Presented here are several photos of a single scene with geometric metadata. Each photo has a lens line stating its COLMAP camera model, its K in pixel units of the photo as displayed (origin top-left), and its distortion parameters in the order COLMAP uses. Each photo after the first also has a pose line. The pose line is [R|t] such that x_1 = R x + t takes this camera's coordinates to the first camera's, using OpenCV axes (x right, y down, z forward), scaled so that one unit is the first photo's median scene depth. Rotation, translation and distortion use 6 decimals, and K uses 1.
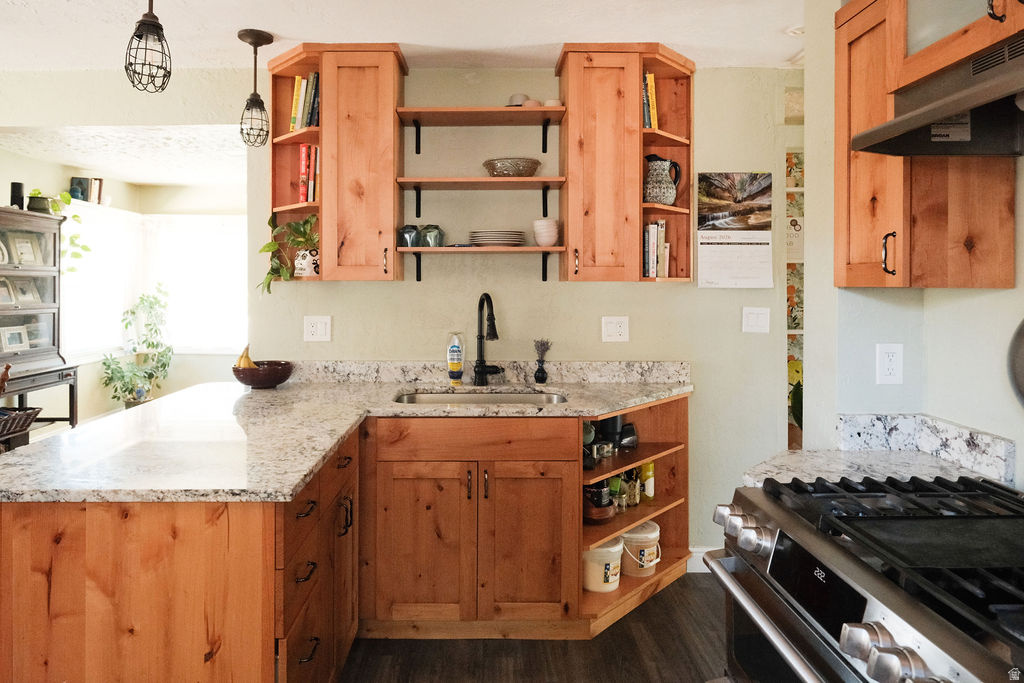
lens RADIAL K [[567.5, 0, 512.4], [0, 567.5, 262.1], [0, 0, 1]] dist [0.000211, -0.000430]
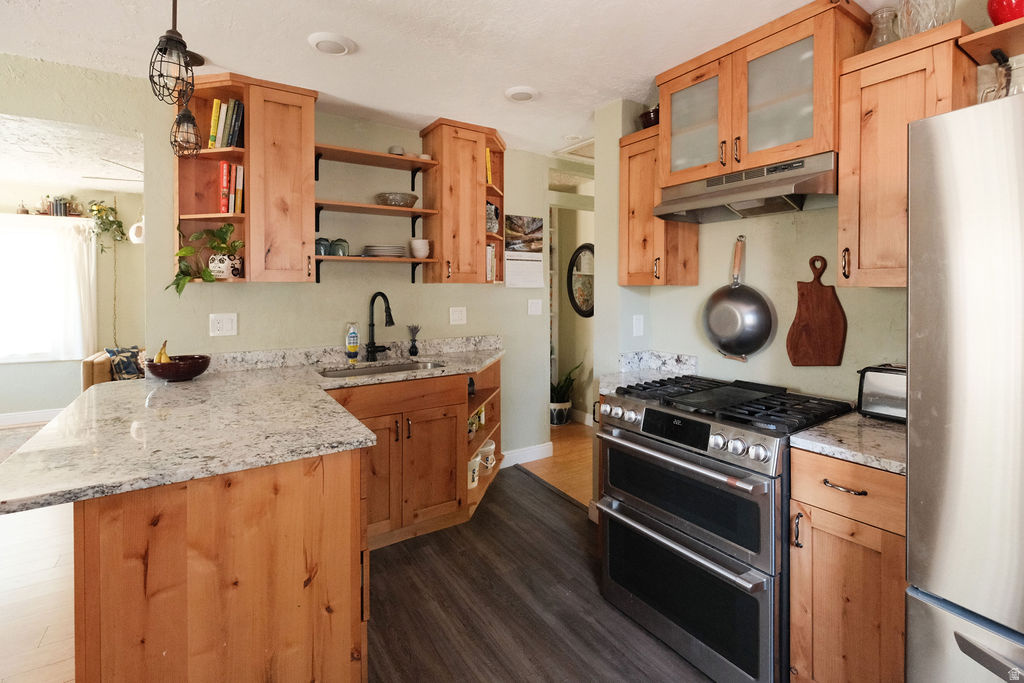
lens RADIAL K [[412.0, 0, 513.4], [0, 412.0, 272.8], [0, 0, 1]] dist [-0.000378, -0.000038]
pose [[0.865933, 0.014207, 0.499958, -0.276525], [-0.016218, 0.999868, -0.000322, 0.005171], [-0.499896, -0.007829, 0.866050, -0.000073]]
